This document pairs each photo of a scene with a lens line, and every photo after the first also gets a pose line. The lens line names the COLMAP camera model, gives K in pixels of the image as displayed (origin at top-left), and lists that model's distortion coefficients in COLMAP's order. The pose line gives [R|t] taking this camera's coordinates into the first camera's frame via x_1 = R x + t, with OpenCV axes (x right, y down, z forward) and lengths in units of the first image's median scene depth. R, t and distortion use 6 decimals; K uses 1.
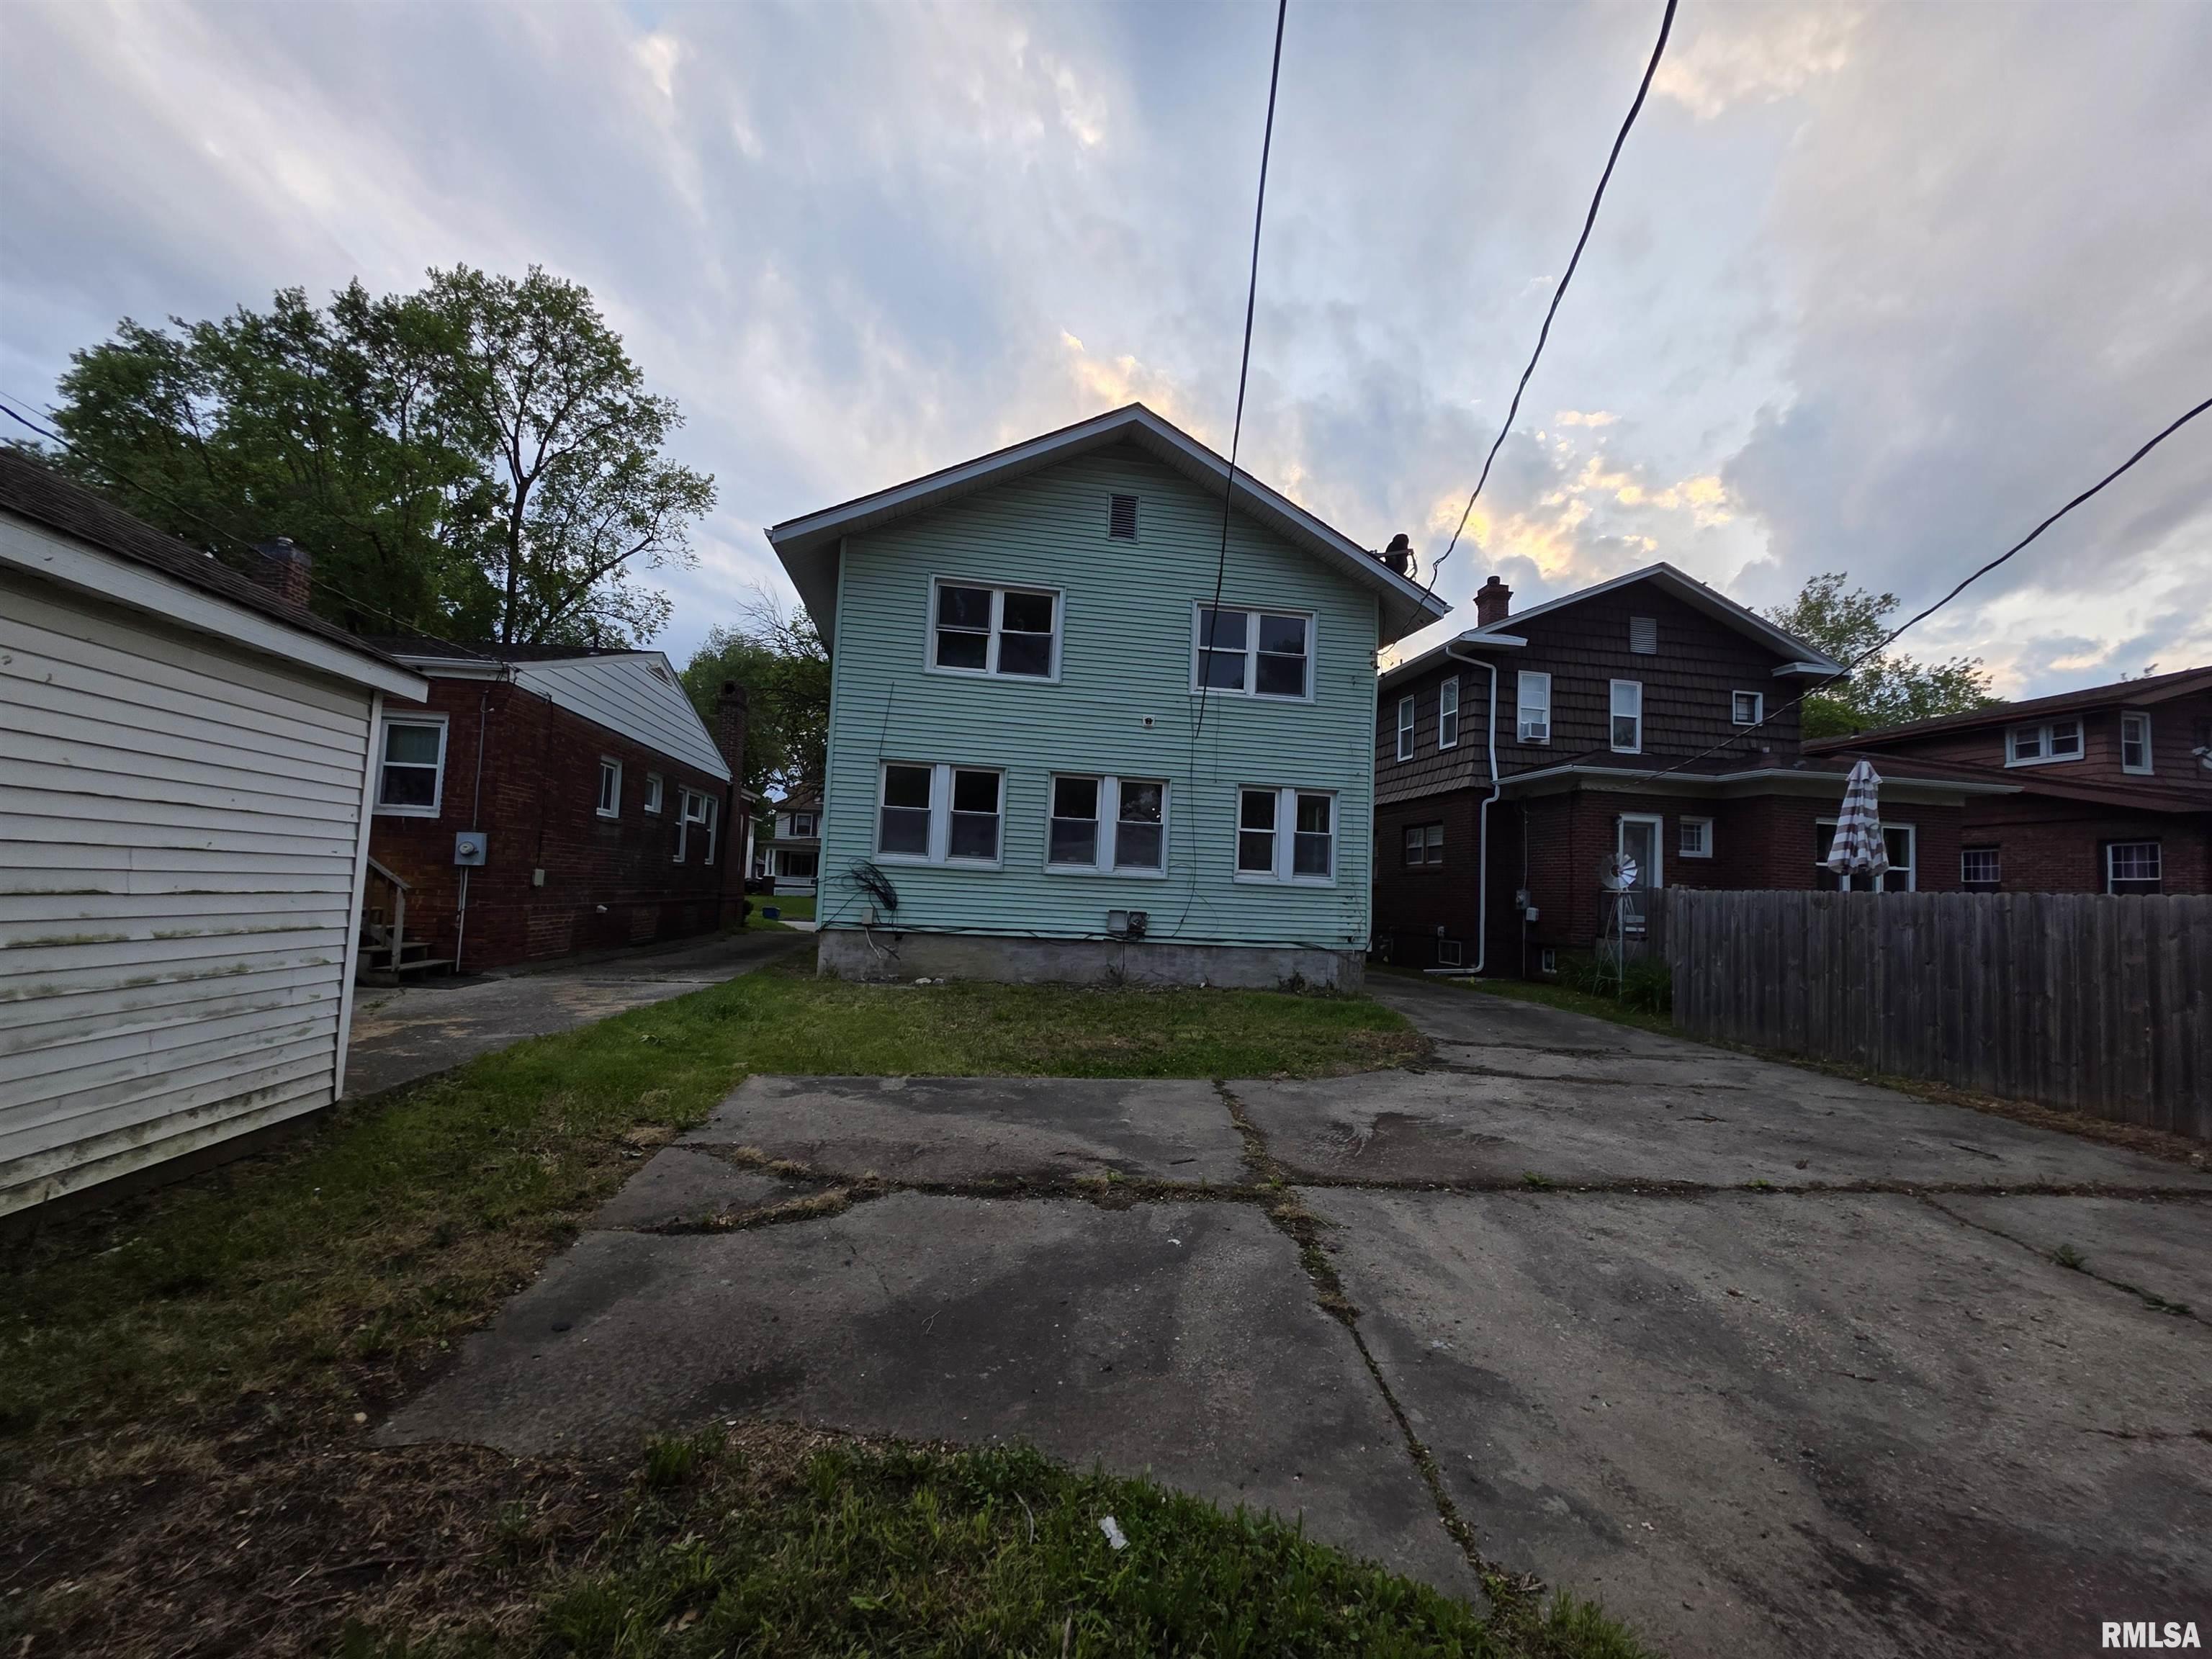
lens RADIAL K [[883.7, 0, 1101.2], [0, 883.7, 847.5], [0, 0, 1]] dist [0.003479, -0.000781]
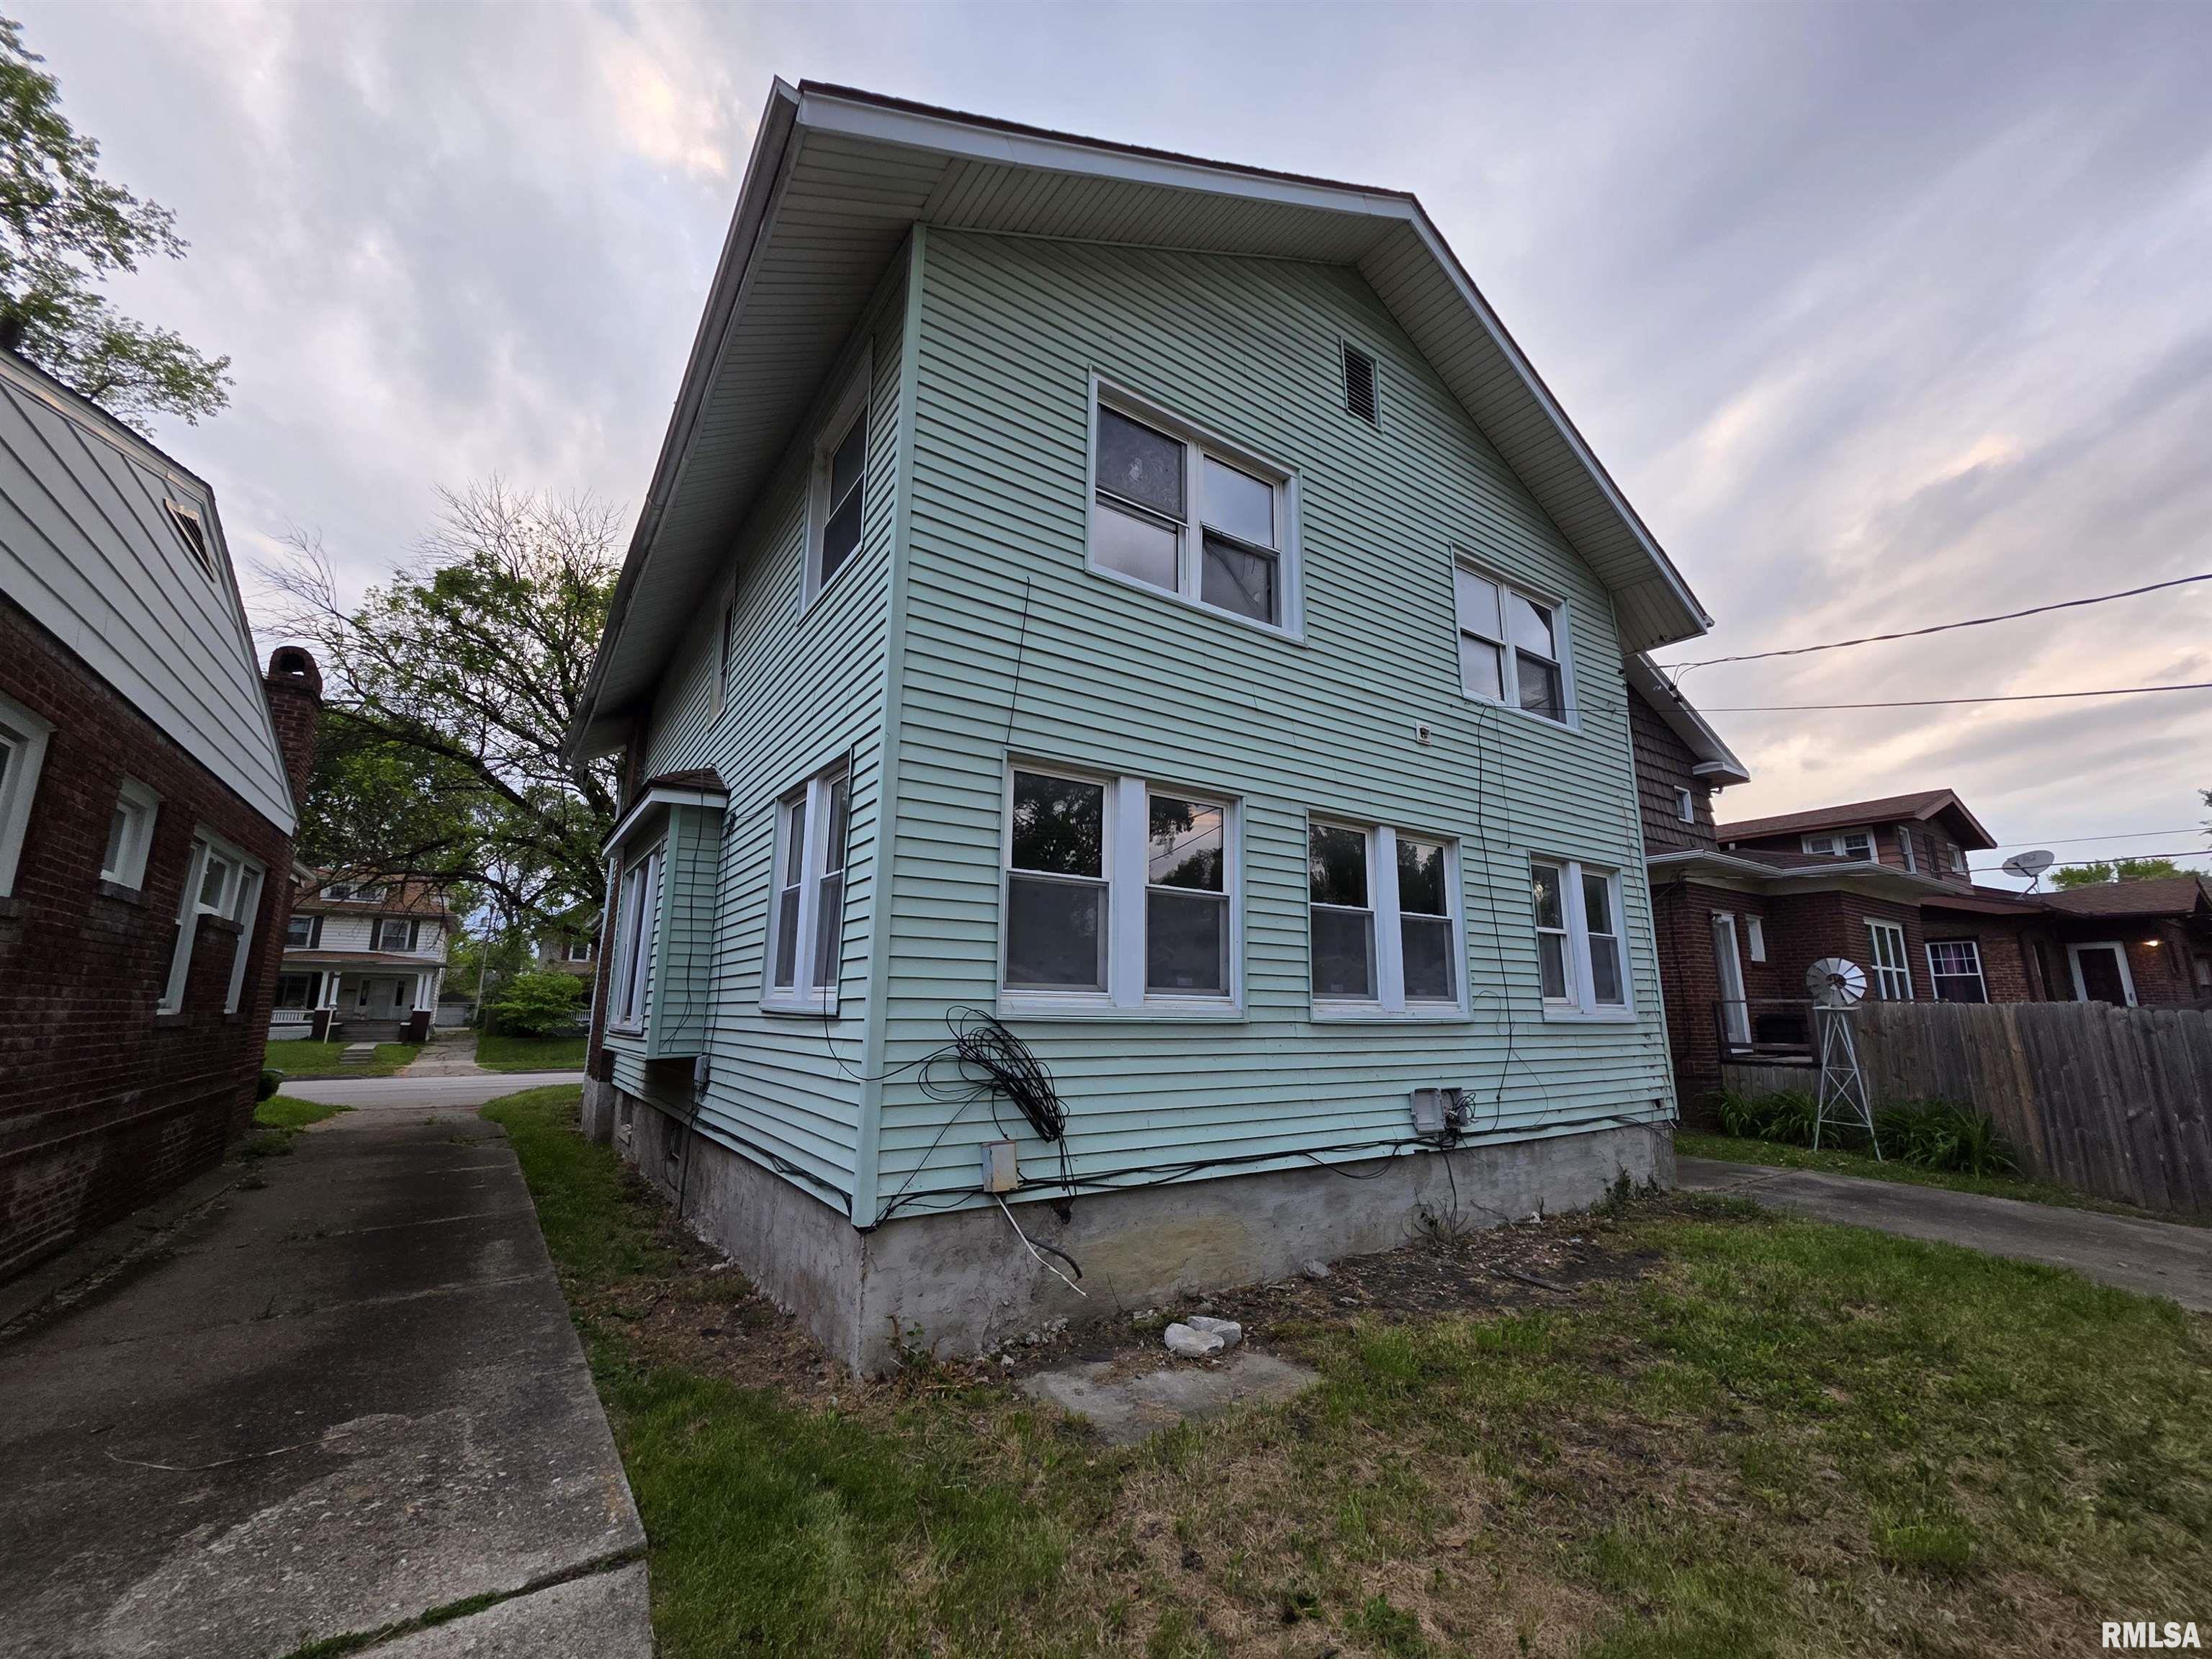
lens RADIAL K [[883.7, 0, 1105.9], [0, 883.7, 835.5], [0, 0, 1]] dist [0.003479, -0.000781]
pose [[0.902469, 0.044119, 0.428488, -0.368026], [0.012533, 0.991630, -0.128500, -0.009813], [-0.430571, 0.121337, 0.894363, 0.605655]]
